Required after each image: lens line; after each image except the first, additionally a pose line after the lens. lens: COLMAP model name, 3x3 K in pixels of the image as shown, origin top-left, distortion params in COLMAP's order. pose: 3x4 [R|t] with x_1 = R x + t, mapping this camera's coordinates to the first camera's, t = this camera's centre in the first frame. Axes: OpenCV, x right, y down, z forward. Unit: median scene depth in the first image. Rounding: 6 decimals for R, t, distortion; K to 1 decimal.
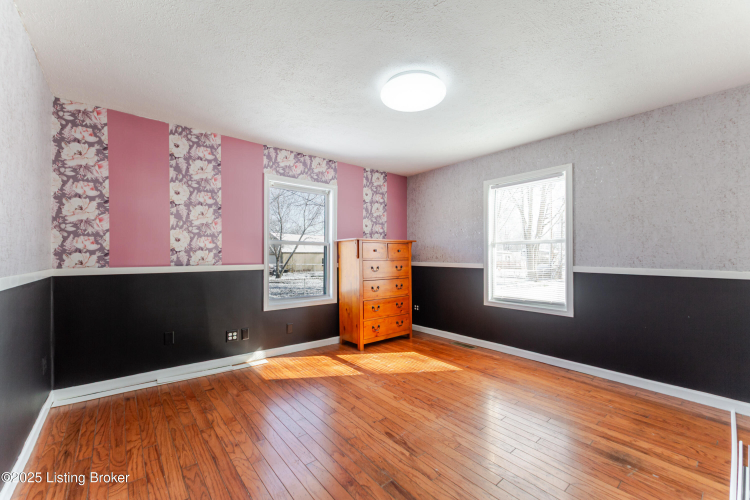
lens RADIAL K [[306.0, 0, 372.9], [0, 306.0, 253.9], [0, 0, 1]] dist [-0.000615, -0.001227]
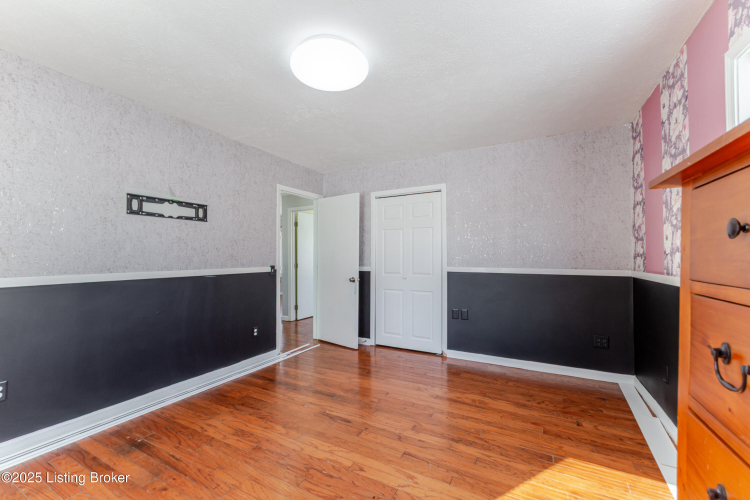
lens RADIAL K [[306.0, 0, 372.6], [0, 306.0, 253.9], [0, 0, 1]] dist [-0.000615, -0.001227]
pose [[-0.924176, -0.004395, -0.381942, 0.344520], [0.000440, 0.999921, -0.012570, -0.003200], [0.381967, -0.011784, -0.924101, 1.811737]]
